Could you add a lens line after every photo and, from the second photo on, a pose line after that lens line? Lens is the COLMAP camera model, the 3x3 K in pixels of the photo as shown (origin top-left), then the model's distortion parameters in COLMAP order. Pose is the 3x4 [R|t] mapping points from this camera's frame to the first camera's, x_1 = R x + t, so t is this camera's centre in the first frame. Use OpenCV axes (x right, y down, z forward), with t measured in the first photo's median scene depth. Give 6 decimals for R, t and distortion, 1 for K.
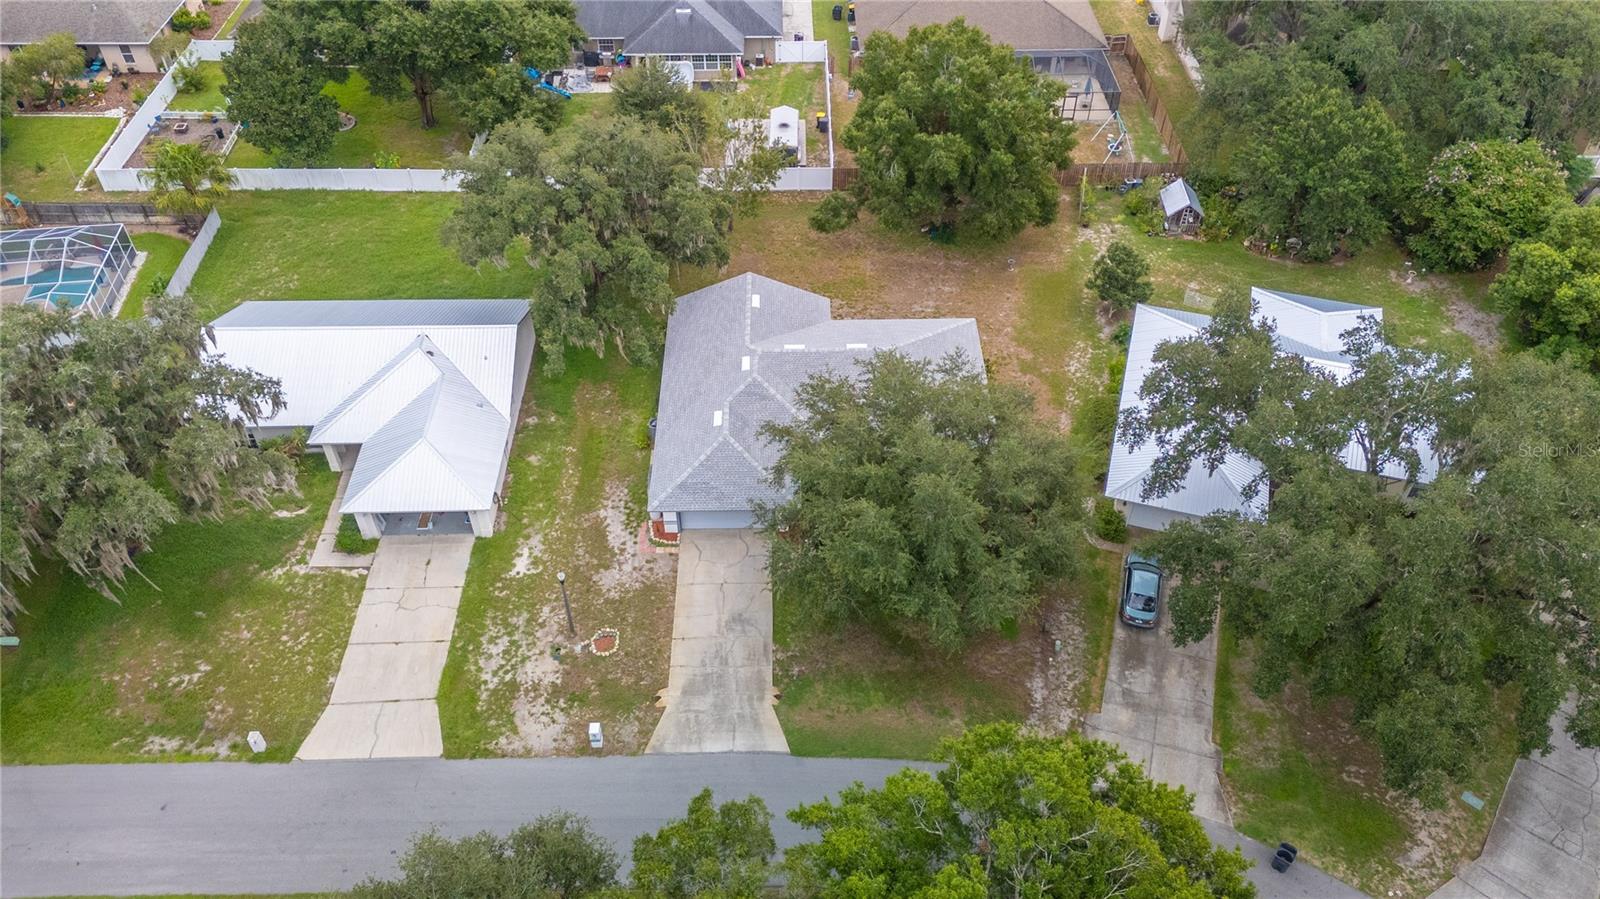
lens RADIAL K [[1181.6, 0, 800.0], [0, 1181.6, 449.5], [0, 0, 1]] dist [0.116979, -0.179250]
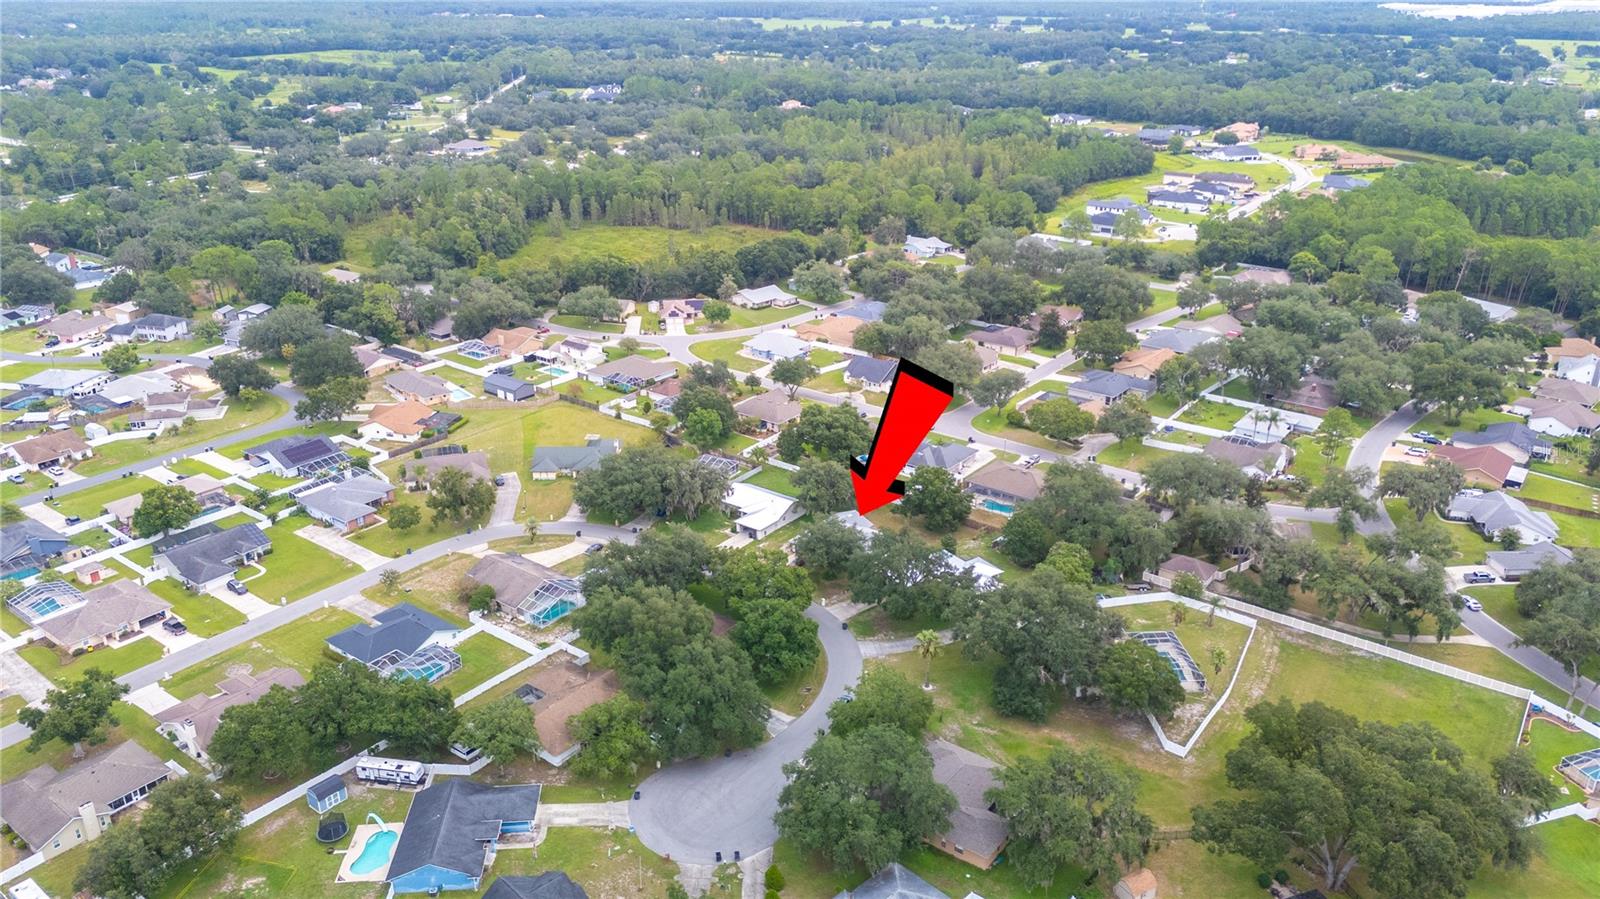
lens RADIAL K [[1181.6, 0, 800.0], [0, 1181.6, 449.5], [0, 0, 1]] dist [0.116979, -0.179250]
pose [[0.781441, 0.241346, -0.575415, 2.137704], [-0.441762, 0.865256, -0.237021, 0.716377], [0.440677, 0.439414, 0.782764, -2.286876]]
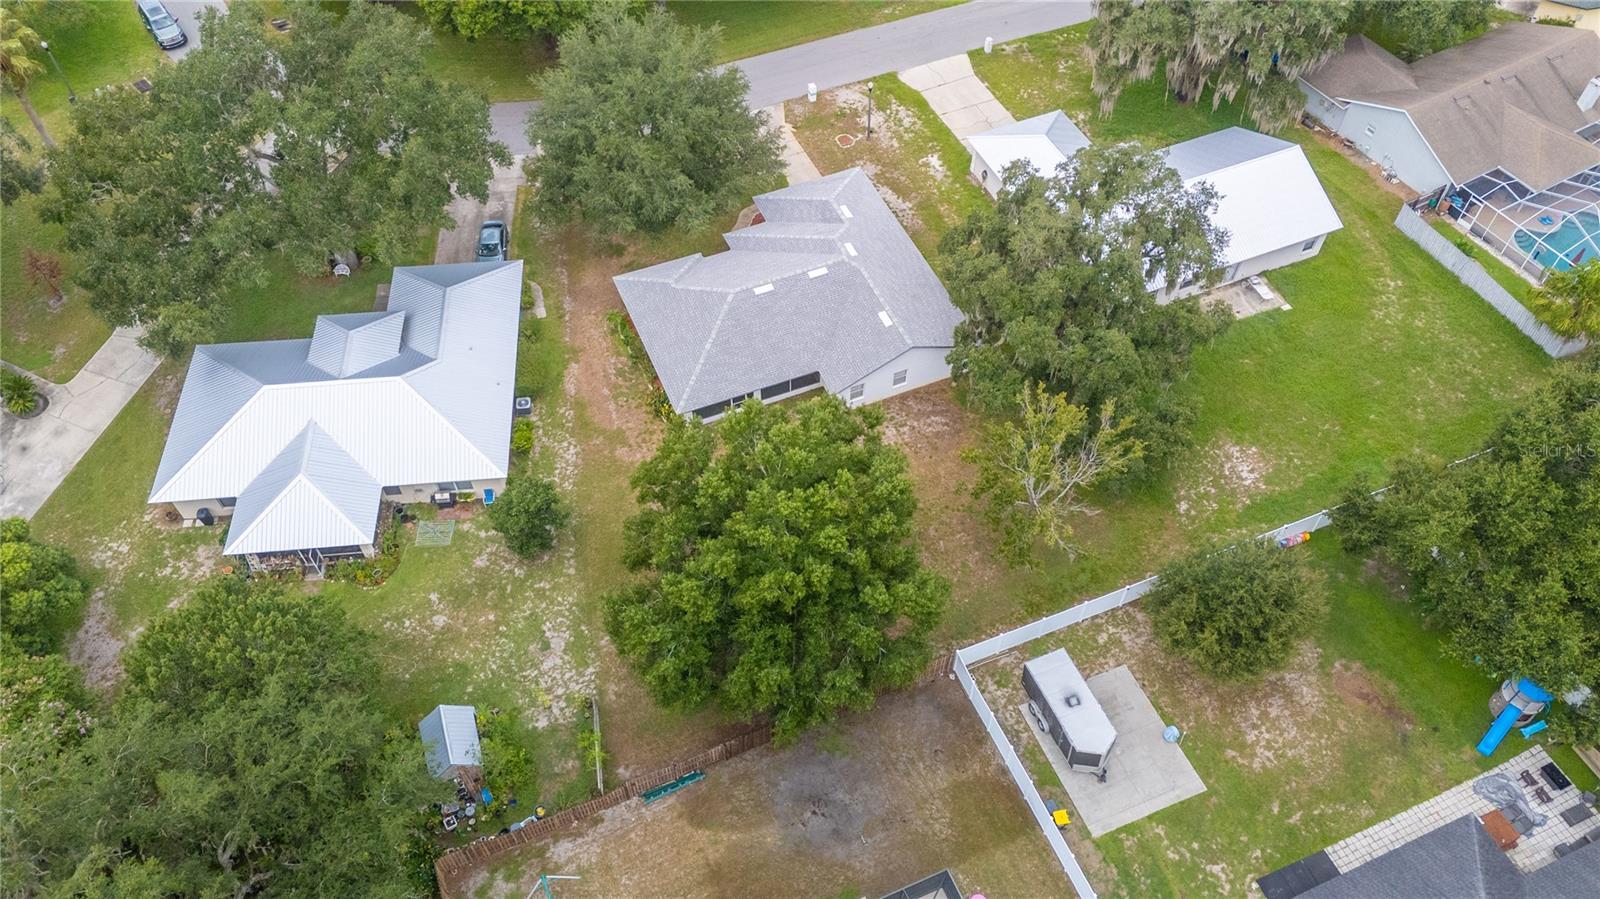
lens RADIAL K [[1145.4, 0, 749.3], [0, 1145.4, 439.0], [0, 0, 1]] dist [0.077440, -0.071058]
pose [[-0.937469, 0.280302, -0.206355, 0.336860], [-0.233437, -0.066560, 0.970091, -1.179088], [0.258184, 0.957601, 0.127831, 1.083605]]
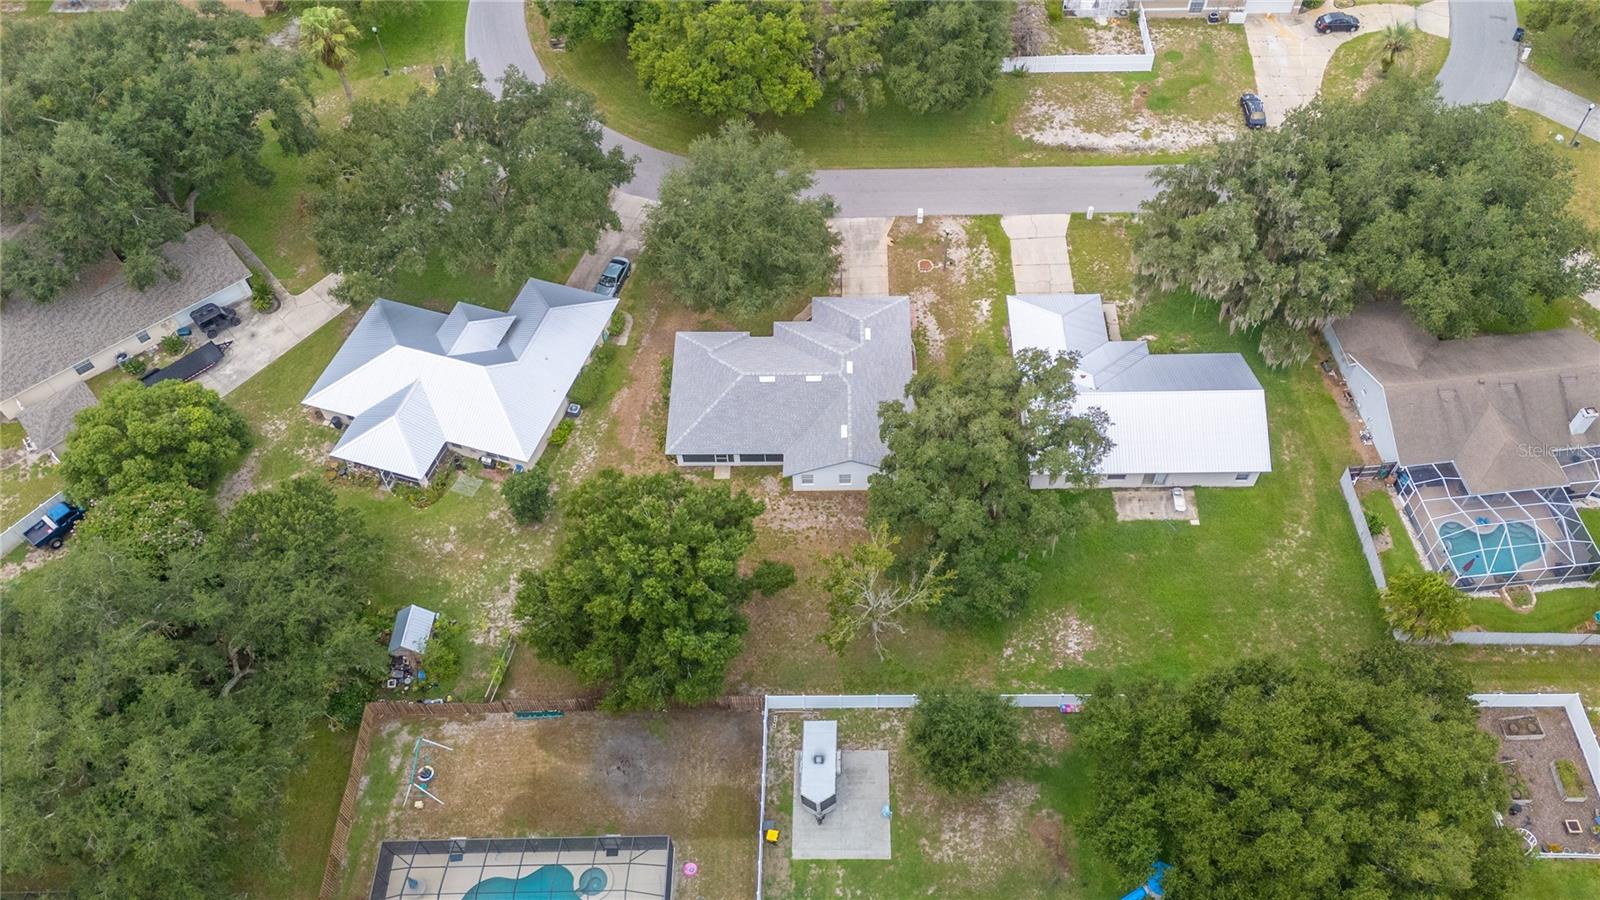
lens RADIAL K [[1181.6, 0, 800.0], [0, 1181.6, 450.0], [0, 0, 1]] dist [0.116979, -0.179250]
pose [[-0.999461, -0.017038, 0.028068, -0.029767], [0.030228, -0.143604, 0.989173, -1.546036], [-0.012823, 0.989488, 0.144042, 0.966205]]
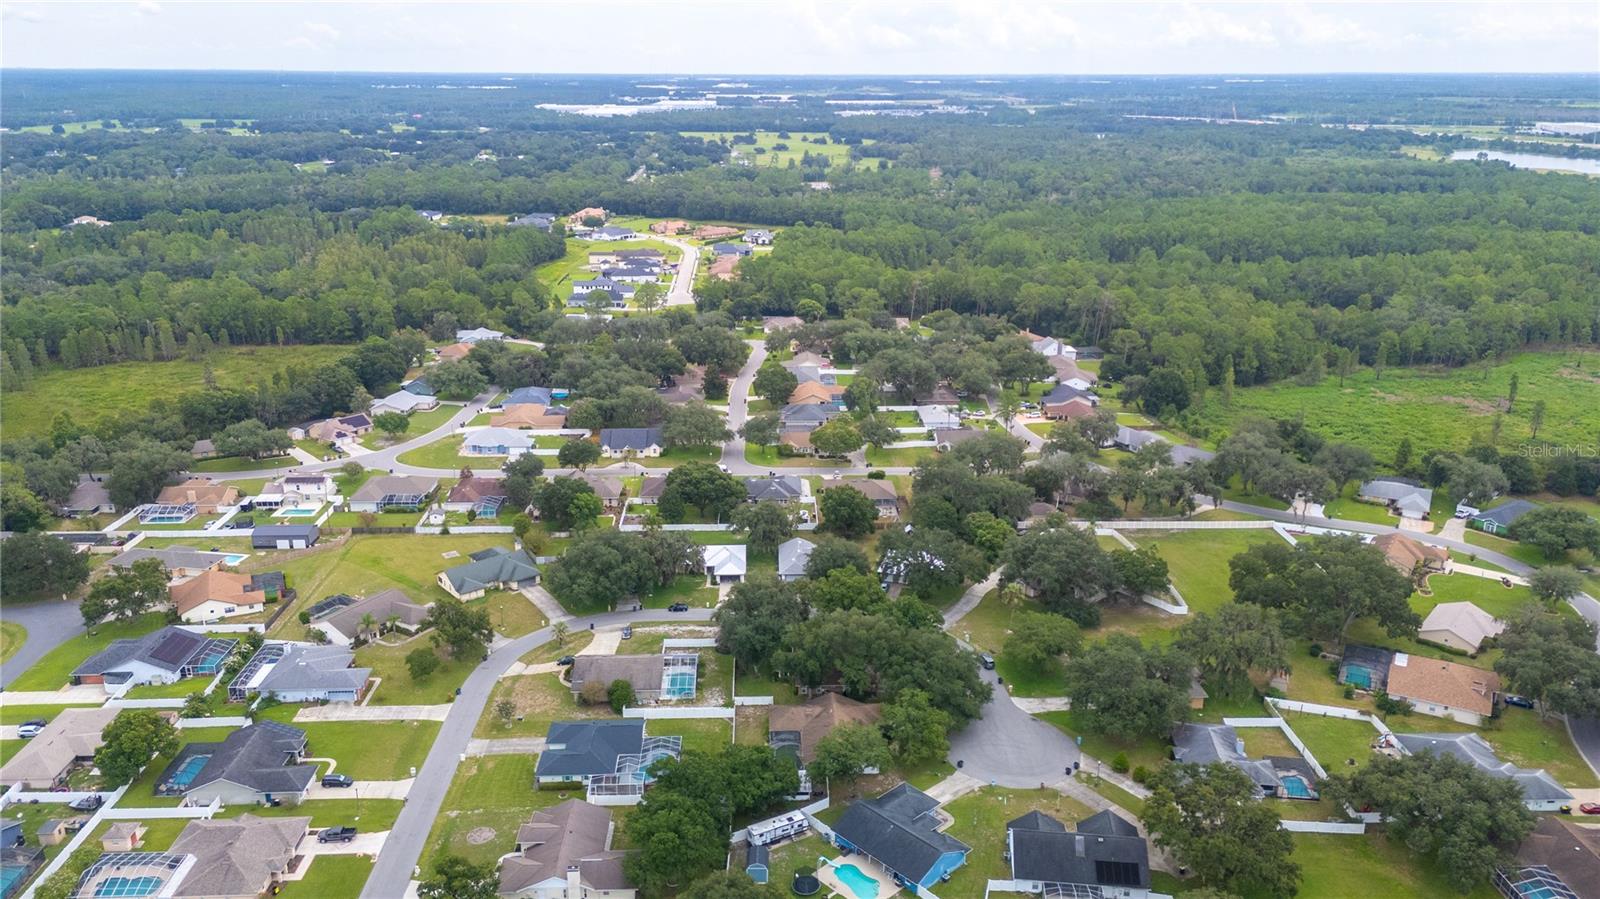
lens RADIAL K [[1181.6, 0, 800.0], [0, 1181.6, 449.5], [0, 0, 1]] dist [0.116979, -0.179250]
pose [[0.999829, 0.002305, 0.018371, -0.128162], [0.006229, 0.892503, -0.450998, 1.645832], [-0.017436, 0.451035, 0.892336, -3.228241]]
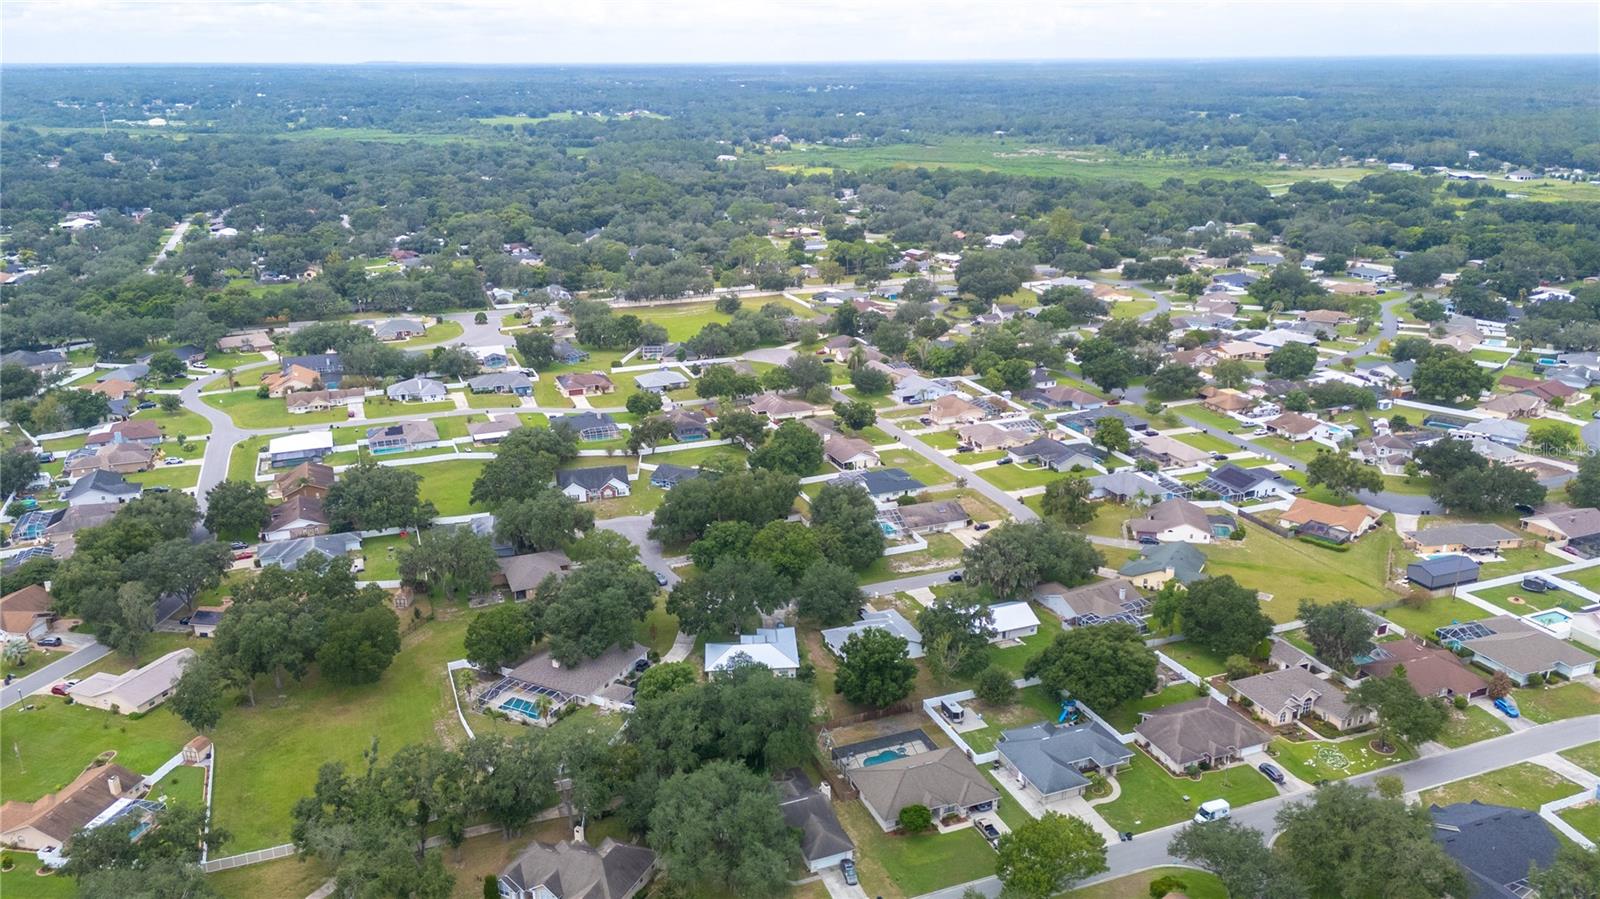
lens RADIAL K [[1181.6, 0, 800.0], [0, 1181.6, 449.5], [0, 0, 1]] dist [0.116979, -0.179250]
pose [[-0.931794, 0.114106, -0.344585, 1.545343], [-0.252854, 0.477053, 0.841715, -3.627313], [0.260430, 0.871436, -0.415663, 2.139282]]
